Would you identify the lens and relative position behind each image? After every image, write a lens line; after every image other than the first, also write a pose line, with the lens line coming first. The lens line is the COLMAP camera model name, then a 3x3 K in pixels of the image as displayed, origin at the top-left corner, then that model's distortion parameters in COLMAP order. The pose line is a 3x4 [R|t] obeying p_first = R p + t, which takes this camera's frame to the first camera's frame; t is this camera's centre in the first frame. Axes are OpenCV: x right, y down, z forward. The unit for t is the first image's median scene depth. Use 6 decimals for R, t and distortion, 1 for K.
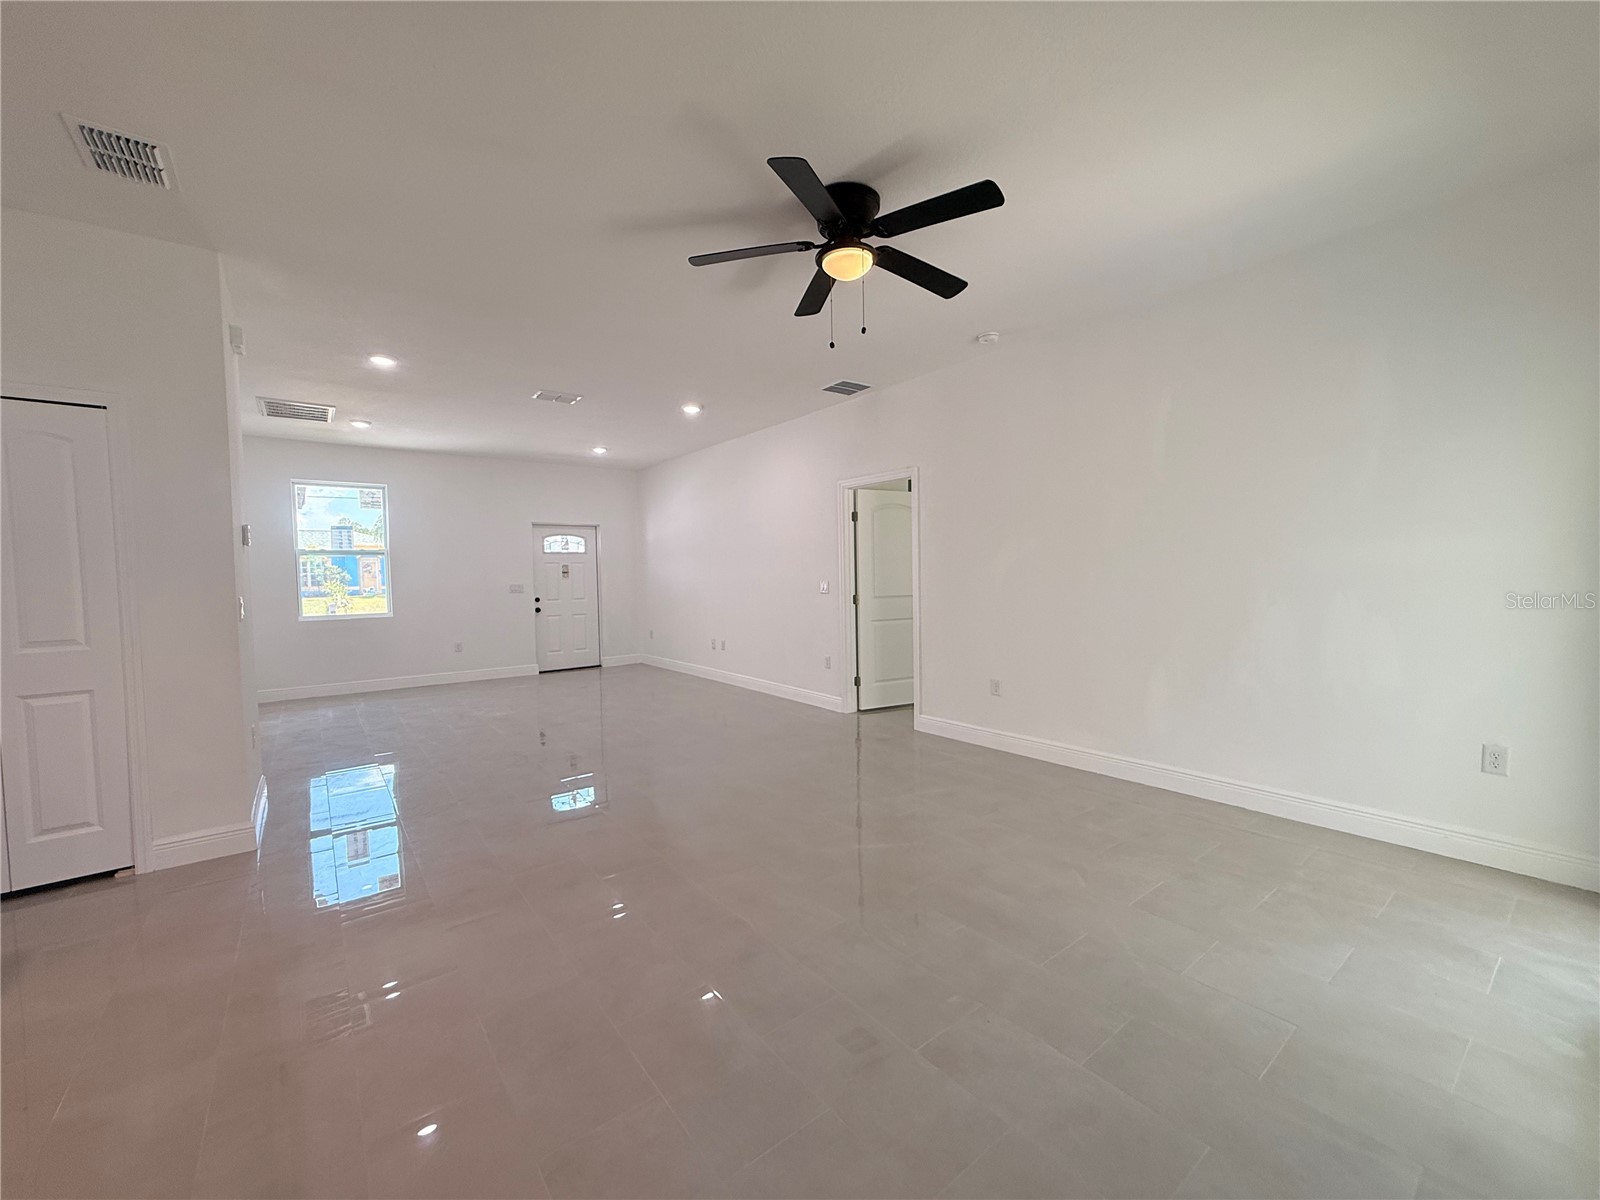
lens RADIAL K [[639.2, 0, 790.3], [0, 639.2, 595.5], [0, 0, 1]] dist [-0.001582, 0.000937]
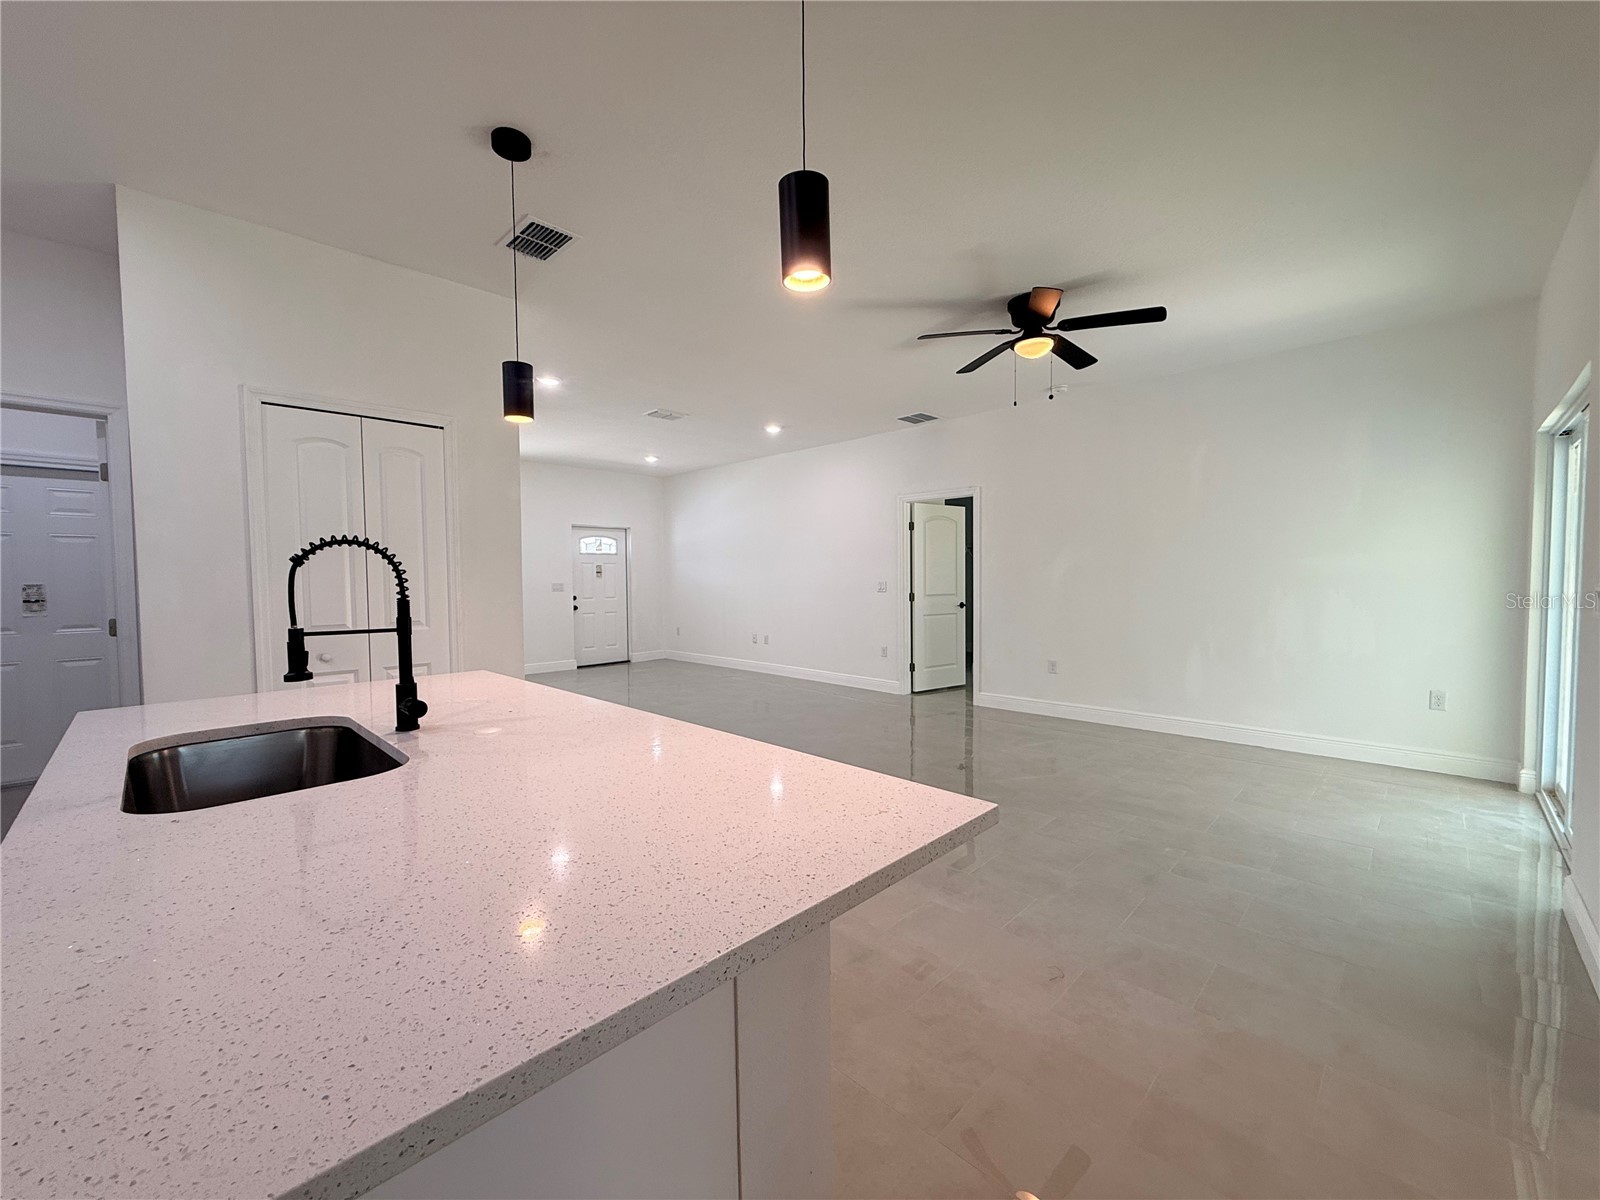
lens RADIAL K [[639.2, 0, 792.7], [0, 639.2, 598.2], [0, 0, 1]] dist [-0.001582, 0.000937]
pose [[0.991608, 0.003727, 0.129230, -0.256668], [-0.003588, 0.999993, -0.001309, 0.010101], [-0.129234, 0.000834, 0.991614, -0.126388]]
